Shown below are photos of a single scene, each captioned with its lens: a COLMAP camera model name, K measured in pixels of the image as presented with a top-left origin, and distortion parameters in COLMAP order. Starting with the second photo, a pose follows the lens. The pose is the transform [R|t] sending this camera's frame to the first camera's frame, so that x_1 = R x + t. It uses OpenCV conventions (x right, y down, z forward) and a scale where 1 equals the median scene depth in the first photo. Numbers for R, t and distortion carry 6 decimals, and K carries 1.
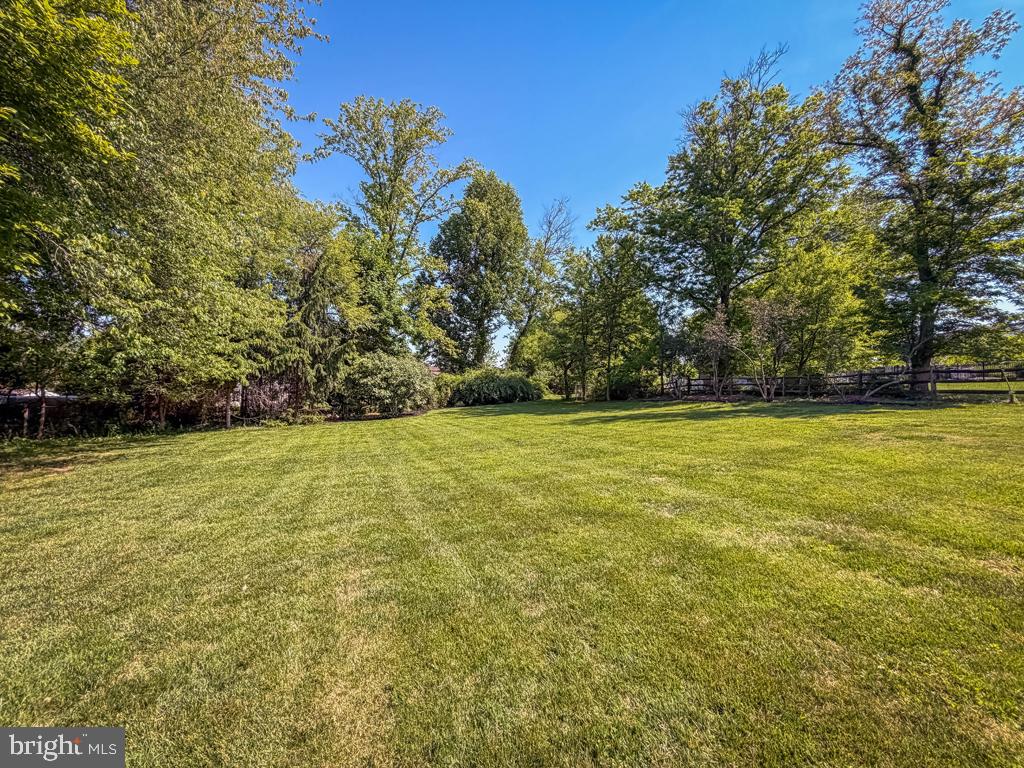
lens RADIAL K [[420.6, 0, 513.0], [0, 420.6, 388.0], [0, 0, 1]] dist [0.002725, -0.001092]
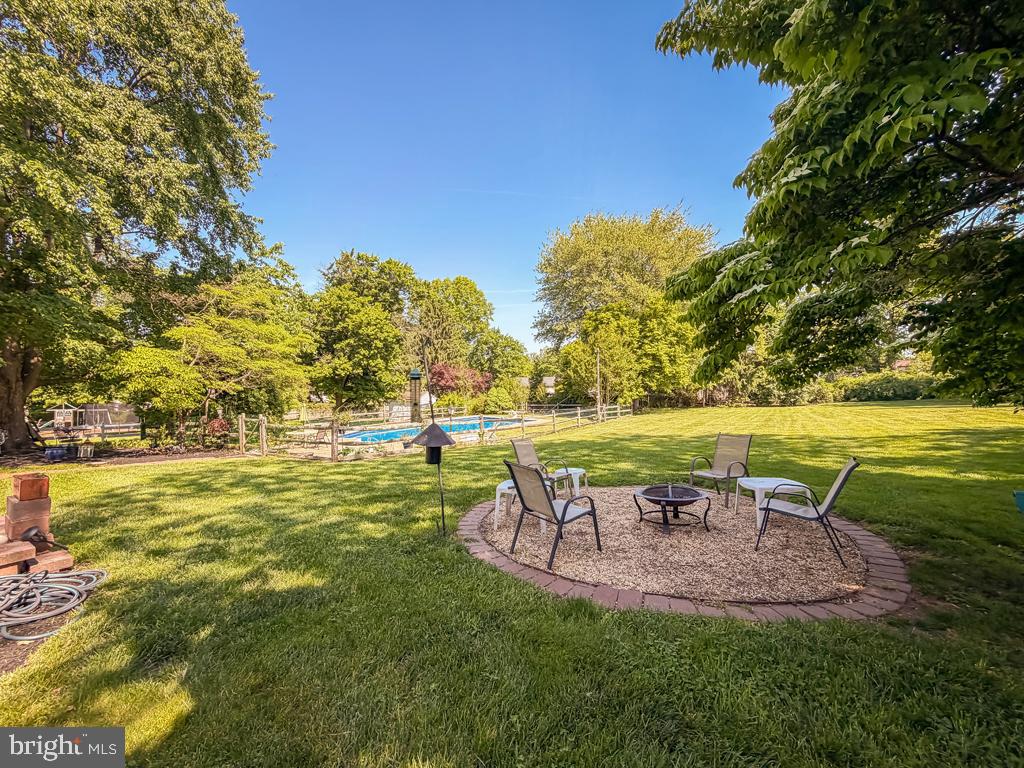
lens RADIAL K [[420.6, 0, 500.9], [0, 420.6, 384.3], [0, 0, 1]] dist [0.002725, -0.001092]
pose [[0.557889, -0.019888, -0.829677, 0.376167], [0.017869, 0.999769, -0.011950, -0.016687], [0.829723, -0.008159, 0.558116, -0.727872]]
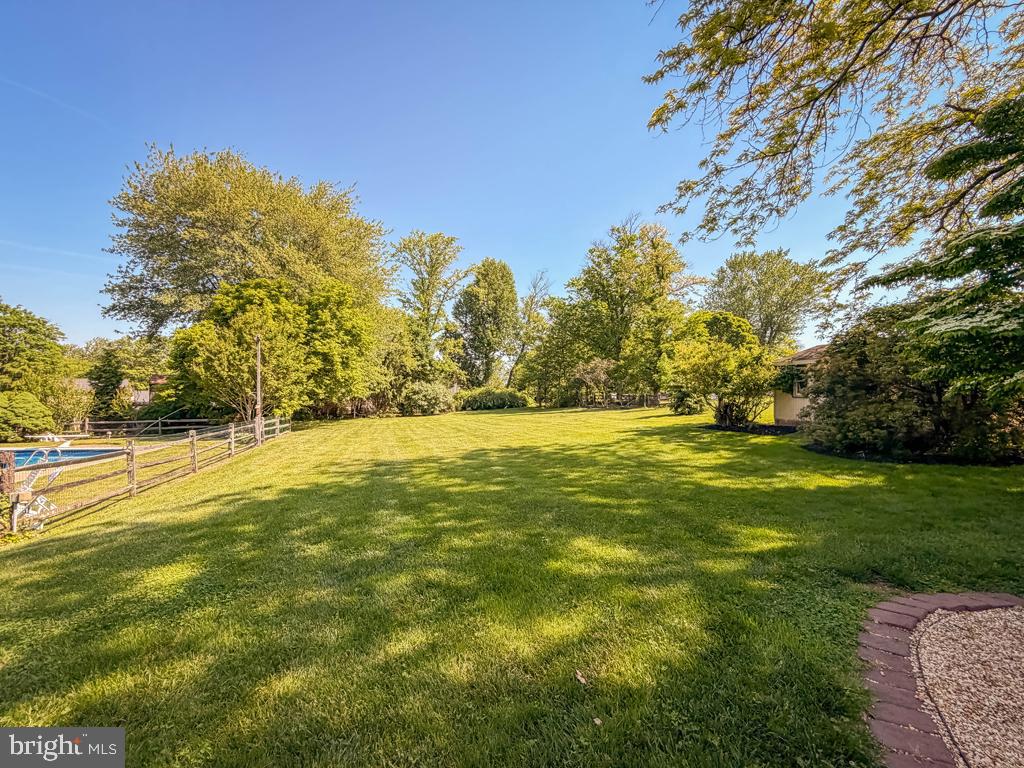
lens RADIAL K [[420.6, 0, 516.6], [0, 420.6, 383.9], [0, 0, 1]] dist [0.002725, -0.001092]
pose [[0.996772, -0.004341, -0.080169, 0.195298], [0.001989, 0.999566, -0.029396, -0.012332], [0.080261, 0.029141, 0.996348, -0.639567]]
